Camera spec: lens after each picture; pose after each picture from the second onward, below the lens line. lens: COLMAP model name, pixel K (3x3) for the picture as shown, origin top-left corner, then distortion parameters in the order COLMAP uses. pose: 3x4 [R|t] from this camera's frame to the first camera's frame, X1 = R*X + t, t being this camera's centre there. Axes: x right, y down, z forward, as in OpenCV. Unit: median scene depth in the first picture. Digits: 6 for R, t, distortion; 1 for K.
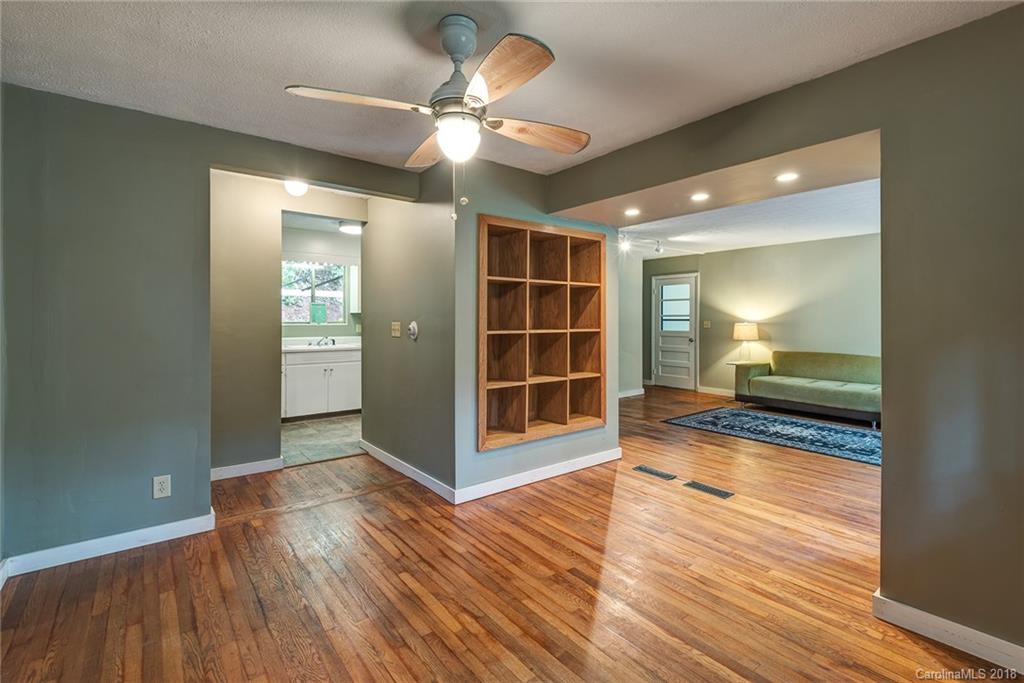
lens RADIAL K [[468.1, 0, 520.3], [0, 468.1, 317.5], [0, 0, 1]] dist [0.043384, -0.027991]
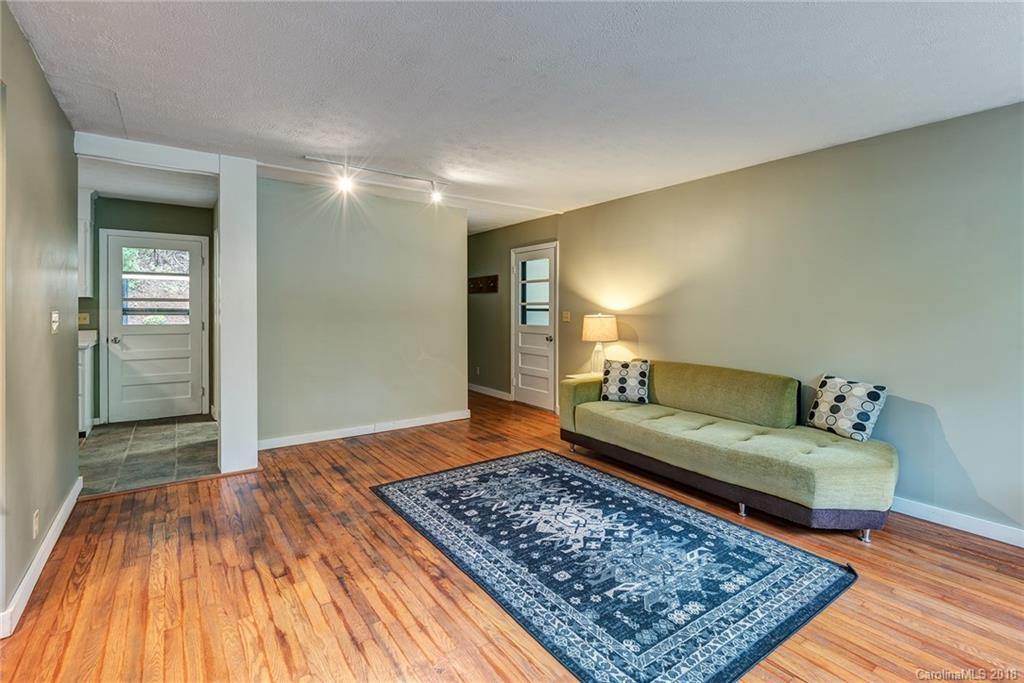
lens RADIAL K [[466.1, 0, 512.8], [0, 466.1, 314.6], [0, 0, 1]] dist [0.036379, -0.020633]
pose [[0.998084, 0.003603, -0.061767, 0.803199], [-0.003030, 0.999952, 0.009365, 0.013566], [0.061798, -0.009160, 0.998047, 0.719315]]
